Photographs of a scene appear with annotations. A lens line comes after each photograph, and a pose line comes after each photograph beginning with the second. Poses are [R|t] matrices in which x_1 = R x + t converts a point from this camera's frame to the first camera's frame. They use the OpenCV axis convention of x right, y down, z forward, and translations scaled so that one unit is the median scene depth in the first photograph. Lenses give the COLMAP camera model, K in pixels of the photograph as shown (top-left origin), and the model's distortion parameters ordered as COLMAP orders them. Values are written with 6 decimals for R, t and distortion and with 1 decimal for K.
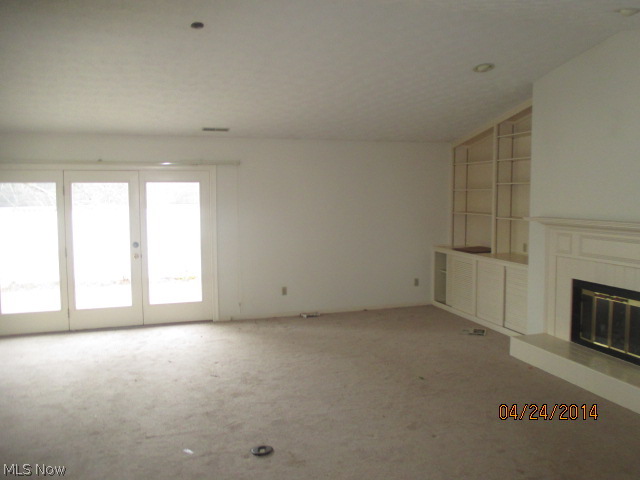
lens RADIAL K [[516.9, 0, 324.2], [0, 516.9, 236.3], [0, 0, 1]] dist [-0.046336, 0.002290]
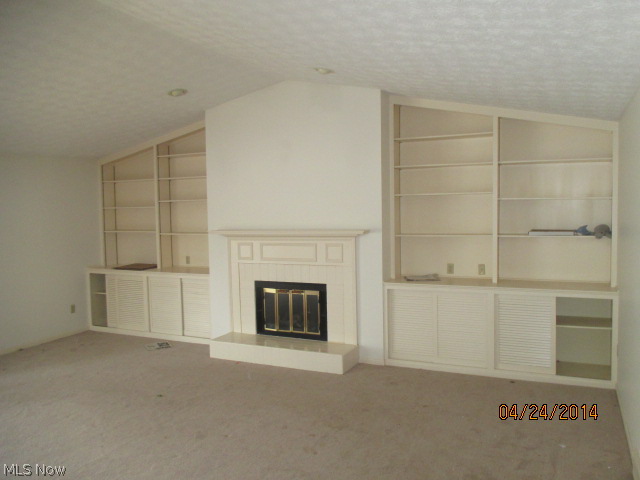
lens RADIAL K [[516.9, 0, 324.2], [0, 516.9, 236.3], [0, 0, 1]] dist [-0.046336, 0.002290]
pose [[0.675786, -0.055369, 0.735016, -0.239173], [0.080019, 0.996792, 0.001518, -0.007056], [-0.732742, 0.057789, 0.678048, 0.057122]]
